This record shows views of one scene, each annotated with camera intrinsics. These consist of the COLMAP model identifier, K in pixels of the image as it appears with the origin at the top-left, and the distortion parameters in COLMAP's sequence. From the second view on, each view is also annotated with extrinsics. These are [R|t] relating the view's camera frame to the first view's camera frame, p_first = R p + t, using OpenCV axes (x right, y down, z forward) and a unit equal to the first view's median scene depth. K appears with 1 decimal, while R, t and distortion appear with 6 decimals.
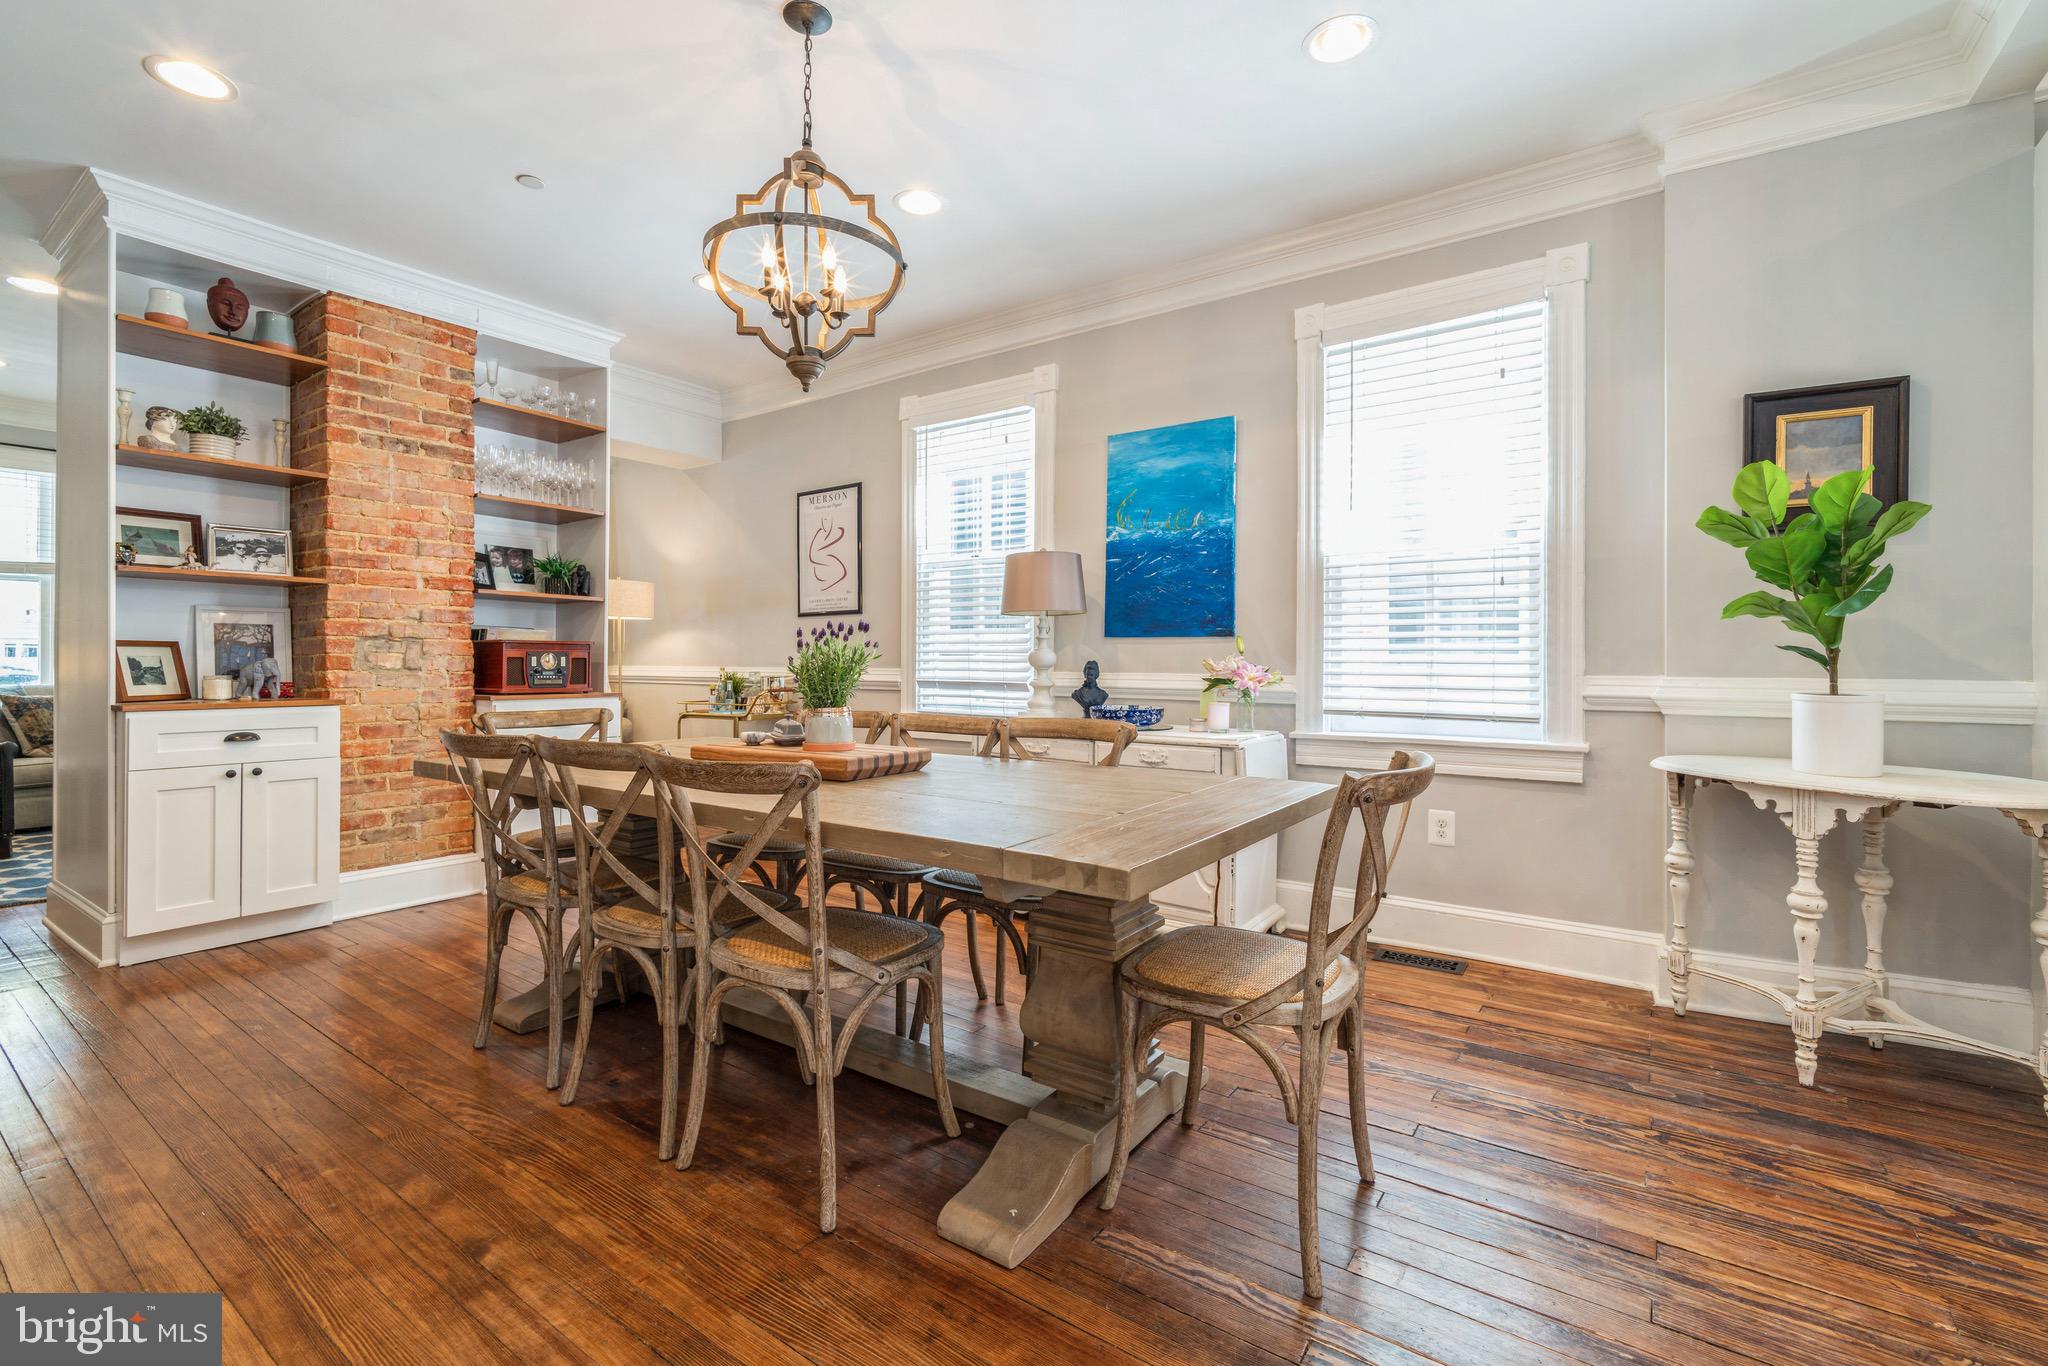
lens RADIAL K [[889.9, 0, 1020.2], [0, 889.9, 660.9], [0, 0, 1]] dist [-0.002876, 0.000190]
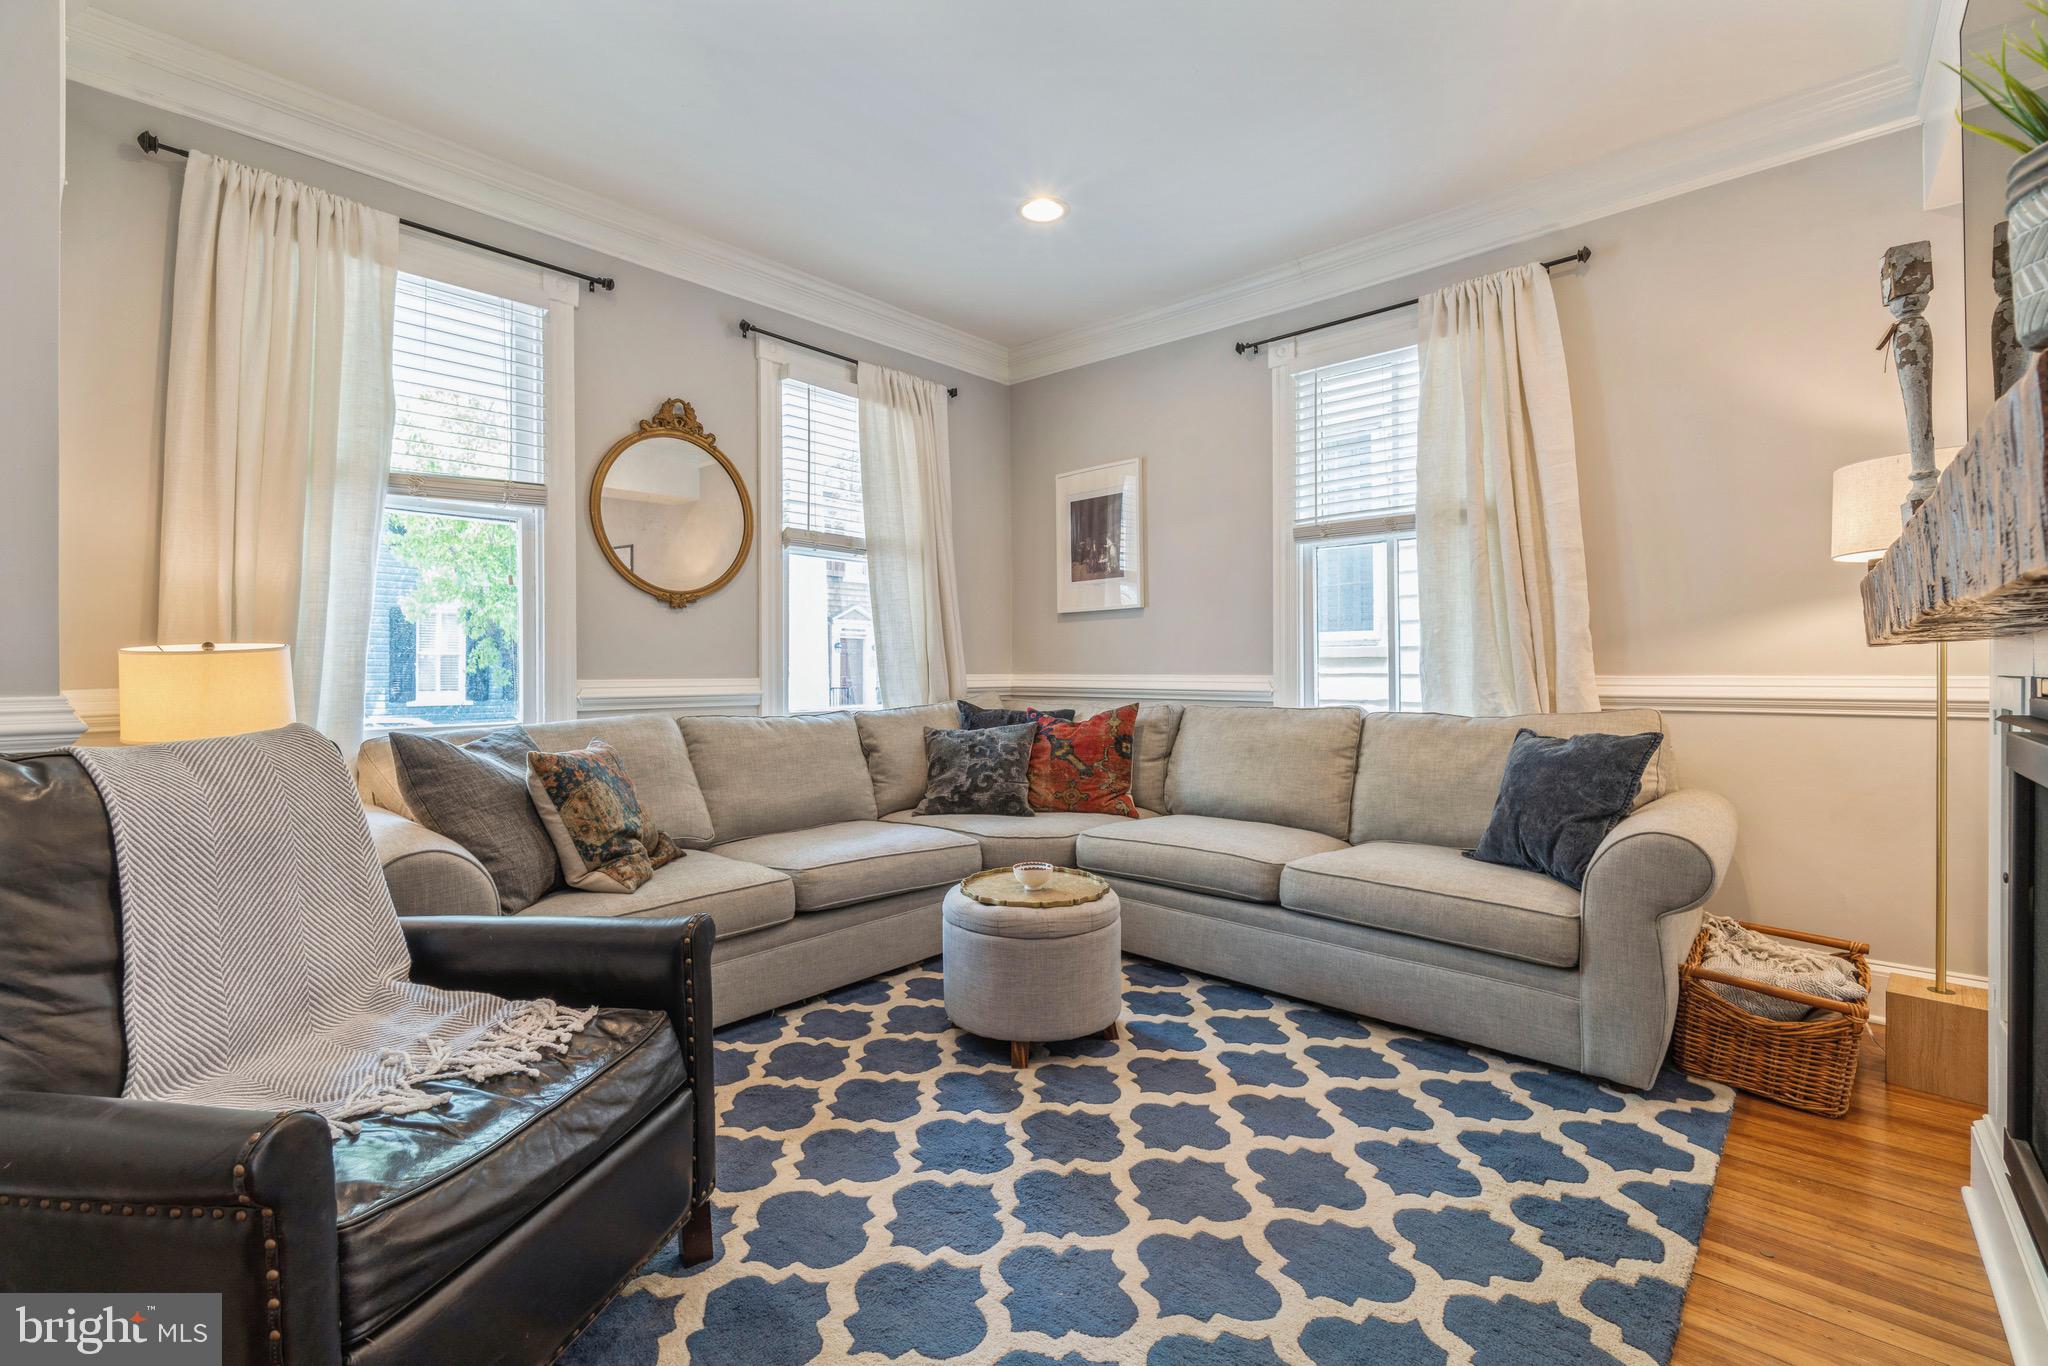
lens RADIAL K [[886.6, 0, 1010.3], [0, 886.6, 671.9], [0, 0, 1]] dist [-0.001369, -0.000116]
pose [[0.991628, -0.009719, -0.128760, -1.196682], [0.010099, 0.999946, 0.002295, -0.001044], [0.128731, -0.003577, 0.991673, 0.830858]]
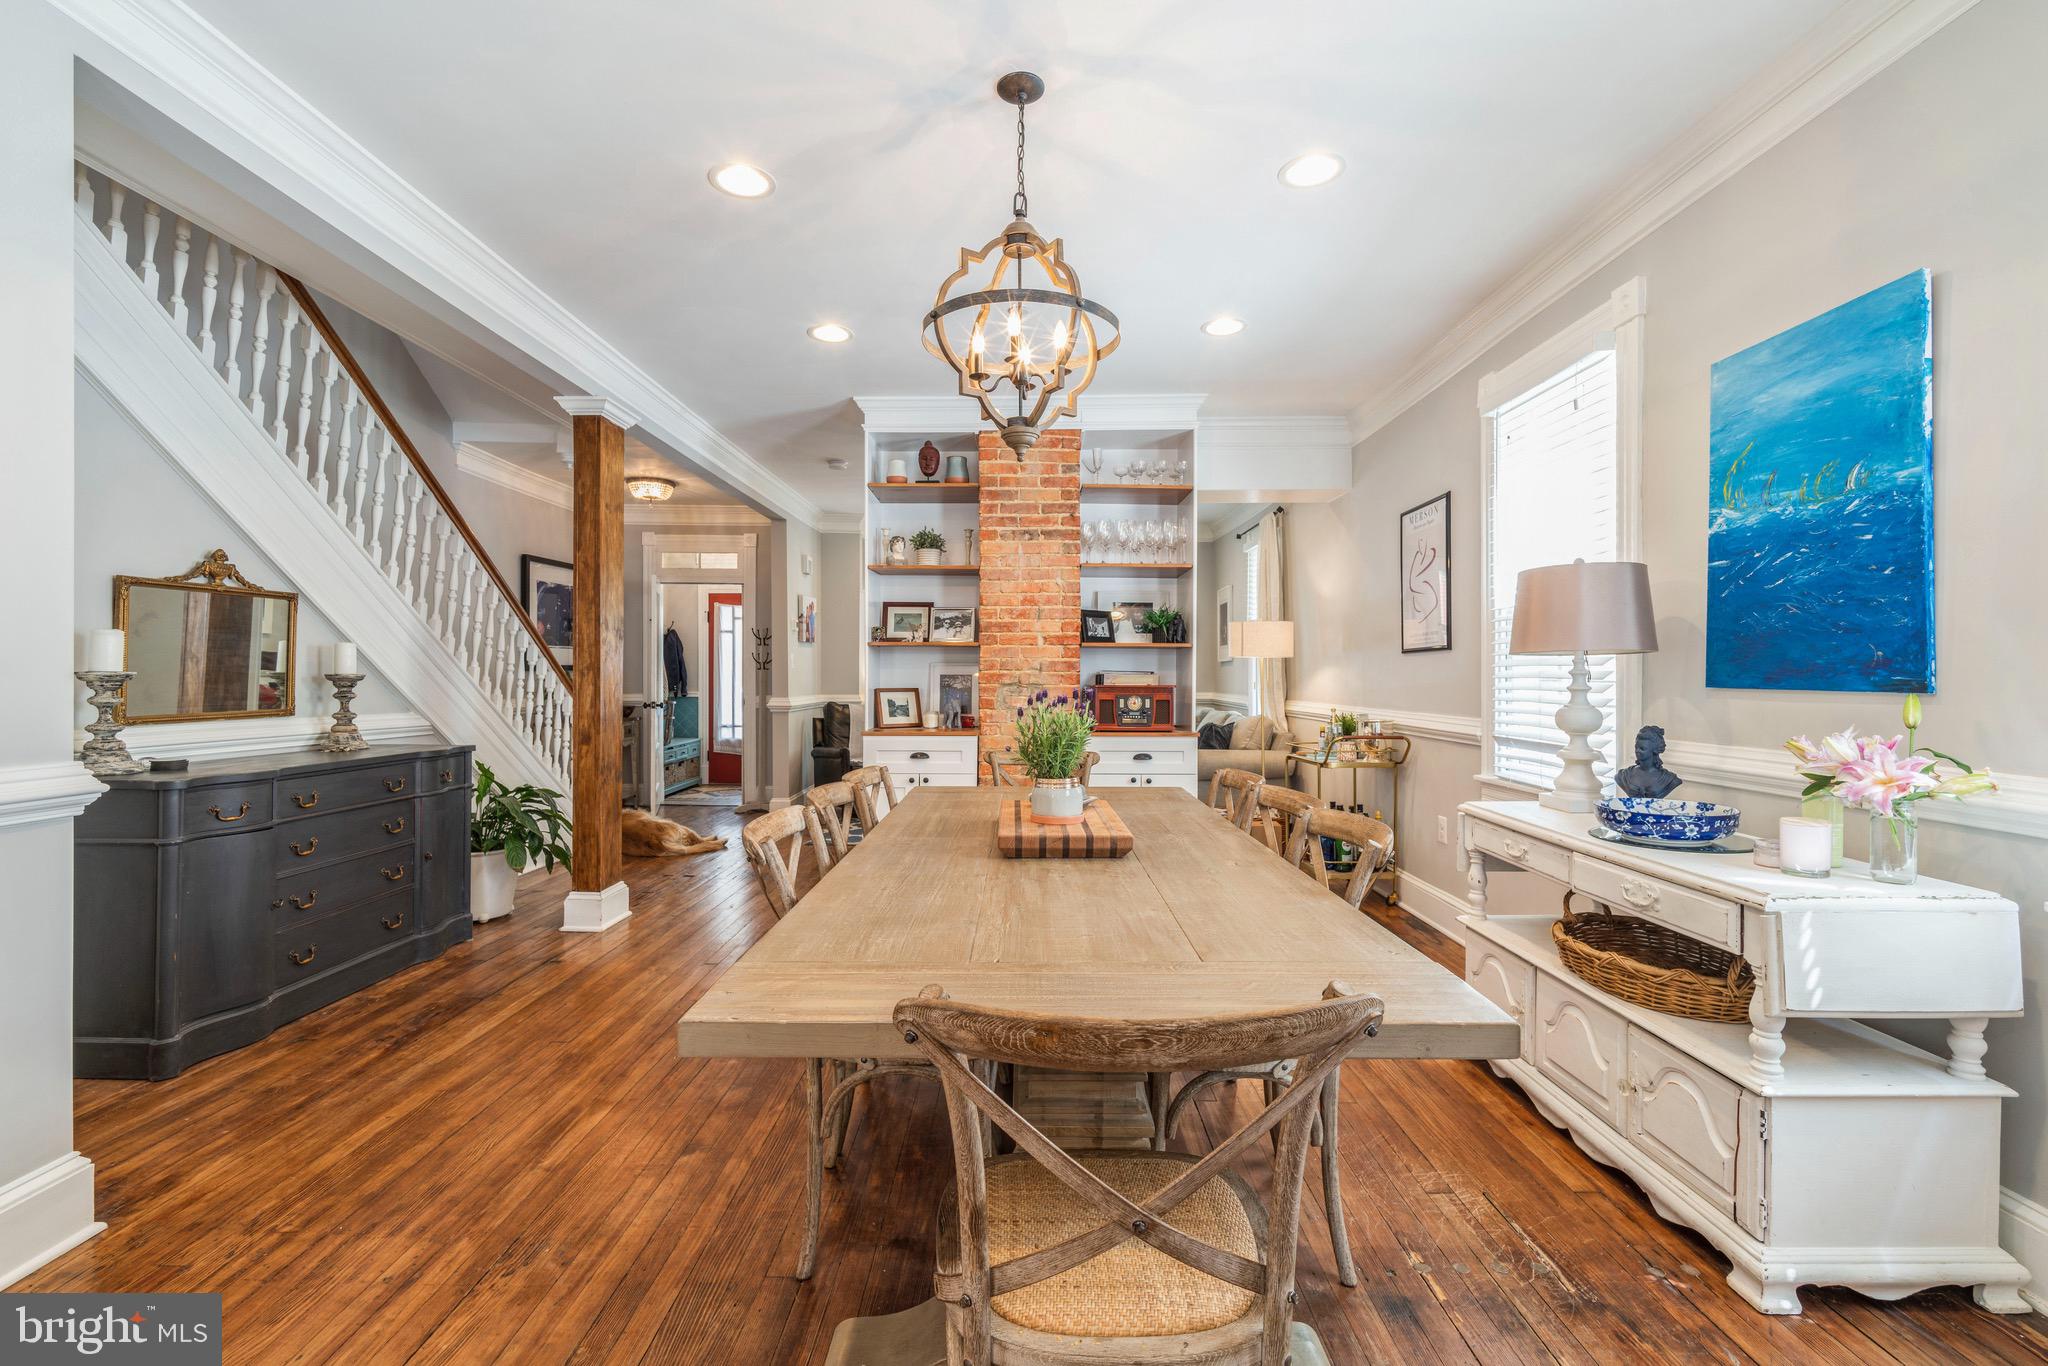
lens RADIAL K [[884.0, 0, 1017.5], [0, 884.0, 671.9], [0, 0, 1]] dist [-0.003585, -0.000339]
pose [[0.567662, -0.005961, -0.823240, 0.352017], [0.000402, 0.999976, -0.006963, -0.035660], [0.823261, 0.003622, 0.567651, 0.266098]]
